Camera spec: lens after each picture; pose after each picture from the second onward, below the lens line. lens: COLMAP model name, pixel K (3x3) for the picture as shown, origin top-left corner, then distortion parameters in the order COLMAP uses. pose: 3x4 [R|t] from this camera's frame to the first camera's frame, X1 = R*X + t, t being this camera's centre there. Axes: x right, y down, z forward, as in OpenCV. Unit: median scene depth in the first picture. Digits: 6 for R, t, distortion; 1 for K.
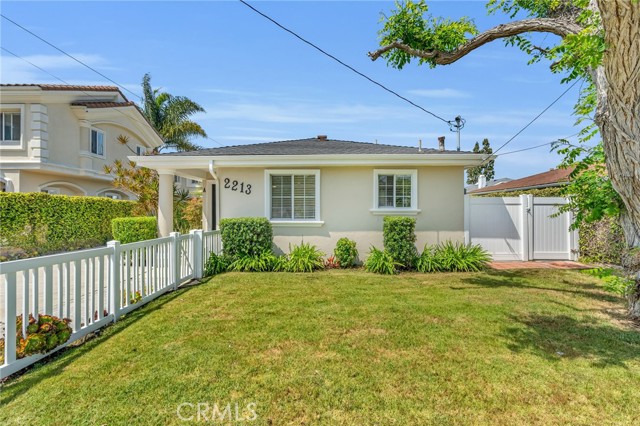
lens RADIAL K [[310.1, 0, 320.0], [0, 310.1, 213.0], [0, 0, 1]] dist [-0.010996, 0.000057]
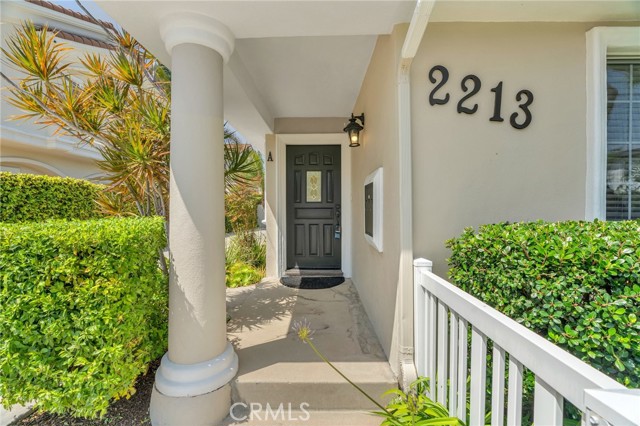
lens RADIAL K [[290.5, 0, 320.0], [0, 290.5, 213.0], [0, 0, 1]] dist [-0.004926, -0.000194]
pose [[0.999899, -0.001262, -0.014125, -0.393737], [0.001490, 0.999868, 0.016153, 0.004377], [0.014103, -0.016172, 0.999770, 0.758724]]
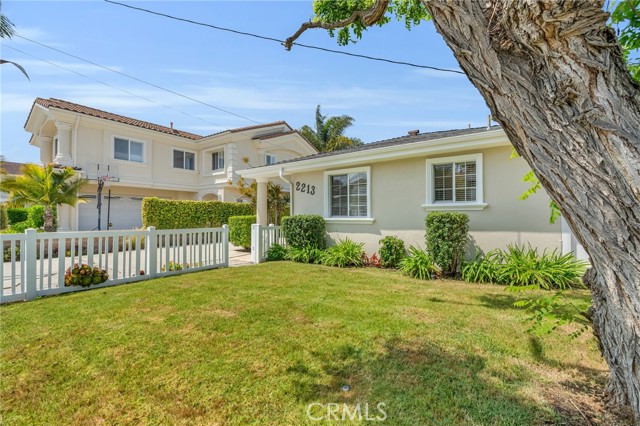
lens RADIAL K [[290.5, 0, 320.0], [0, 290.5, 213.0], [0, 0, 1]] dist [-0.004926, -0.000194]
pose [[0.812167, -0.012102, -0.583299, 0.408536], [0.003468, 0.999867, -0.015917, 0.023359], [0.583414, 0.010904, 0.812101, 0.154932]]
